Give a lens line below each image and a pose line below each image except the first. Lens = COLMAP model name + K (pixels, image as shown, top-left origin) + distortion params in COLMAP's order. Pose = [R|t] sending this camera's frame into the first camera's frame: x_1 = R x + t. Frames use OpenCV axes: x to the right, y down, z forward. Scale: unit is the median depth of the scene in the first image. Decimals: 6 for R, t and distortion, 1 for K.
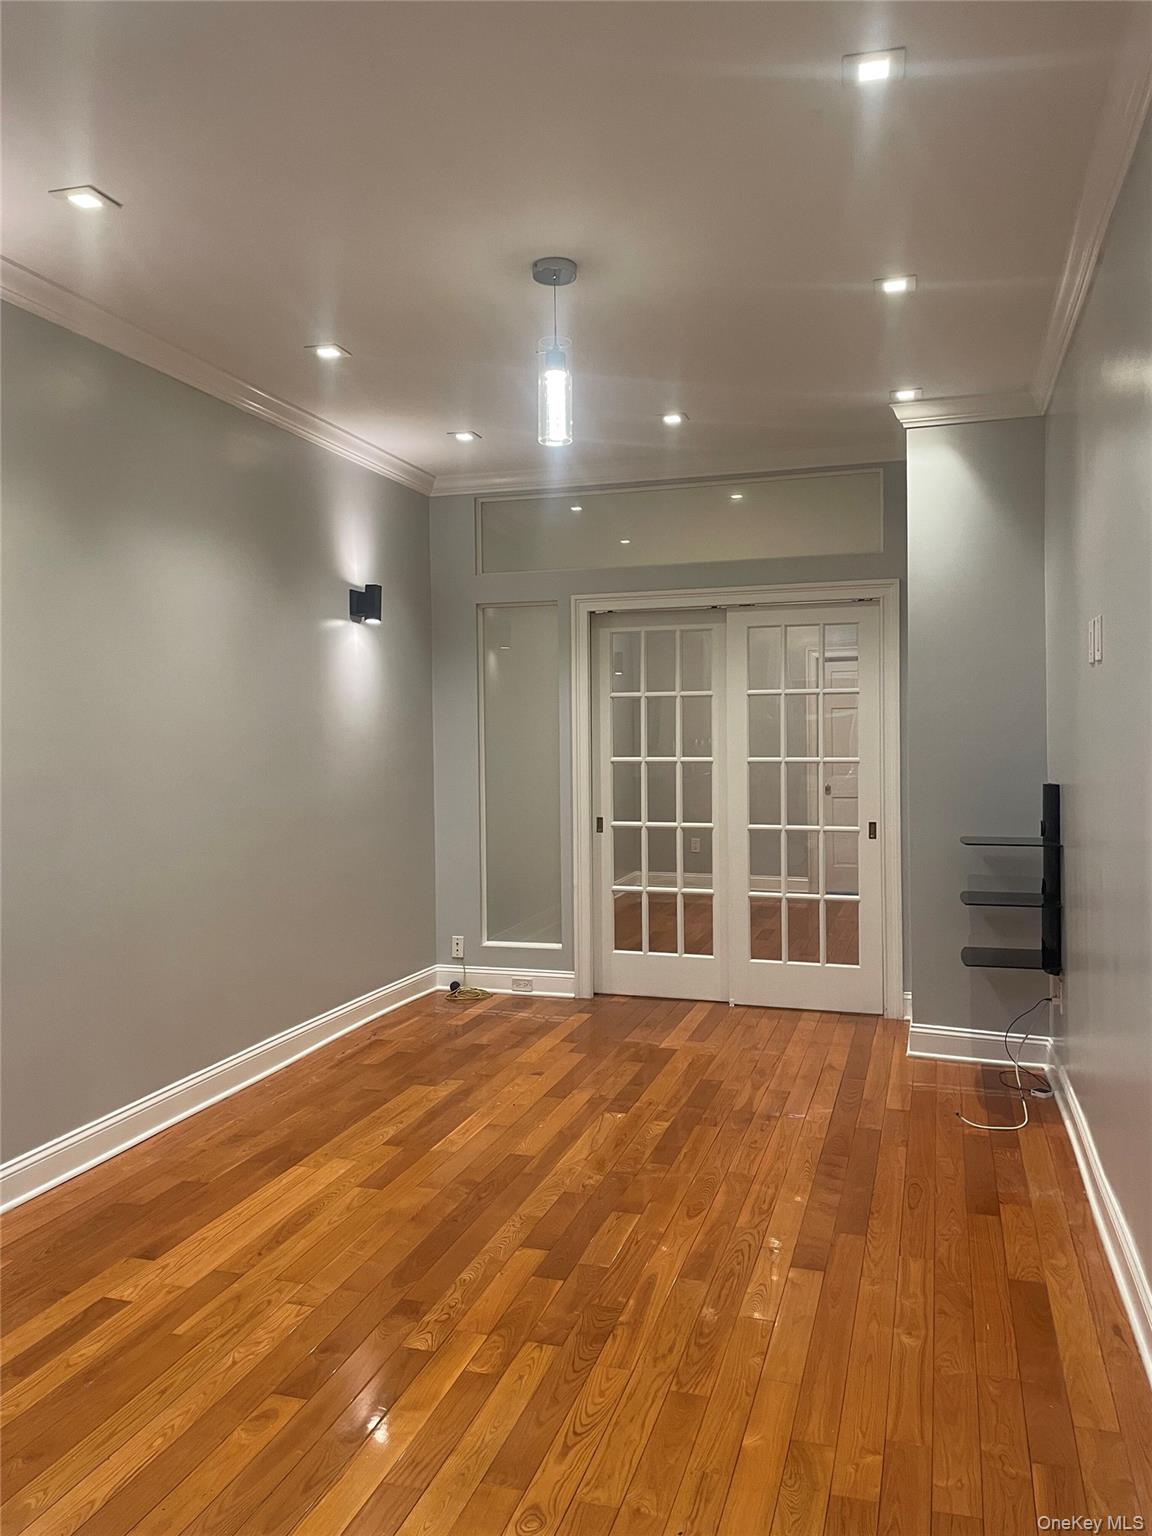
lens RADIAL K [[1157.7, 0, 575.6], [0, 1157.7, 766.0], [0, 0, 1]] dist [0.001556, 0.000418]
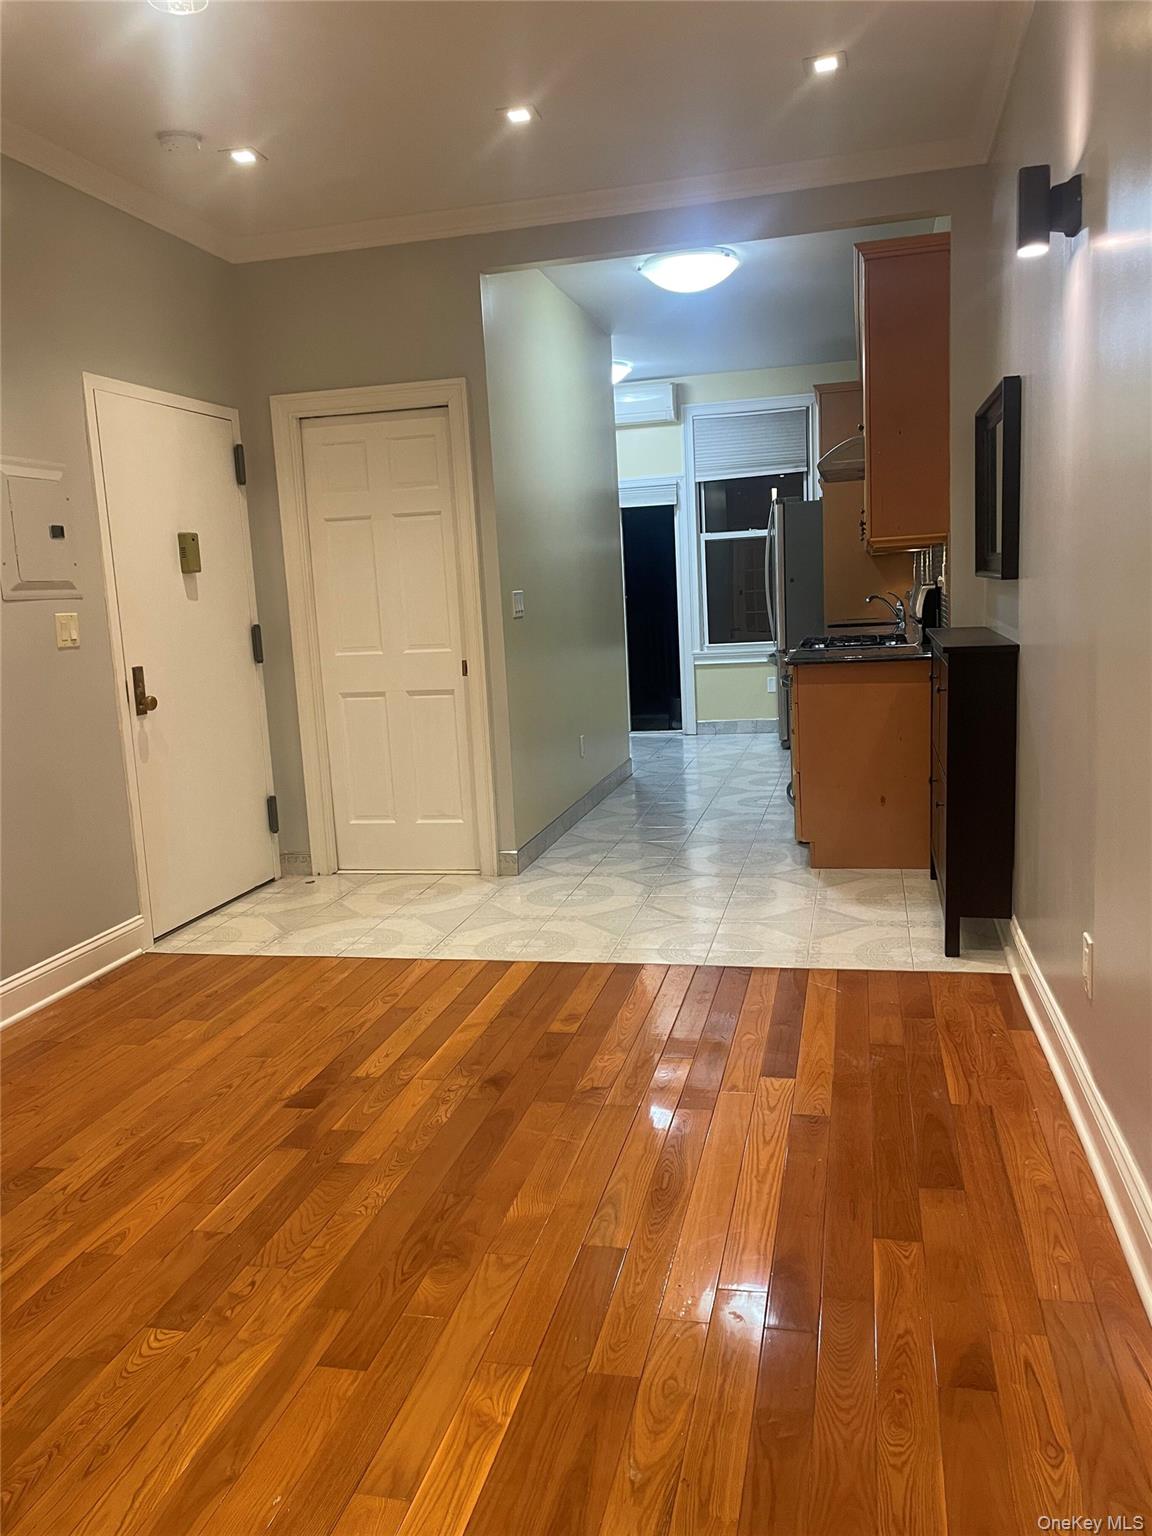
lens RADIAL K [[1151.2, 0, 574.0], [0, 1151.2, 769.5], [0, 0, 1]] dist [0.030870, -0.004534]
pose [[-0.996530, 0.064450, -0.052678, -0.160434], [0.053124, 0.979643, 0.193591, -0.009891], [0.064083, 0.190121, -0.979667, 1.714446]]
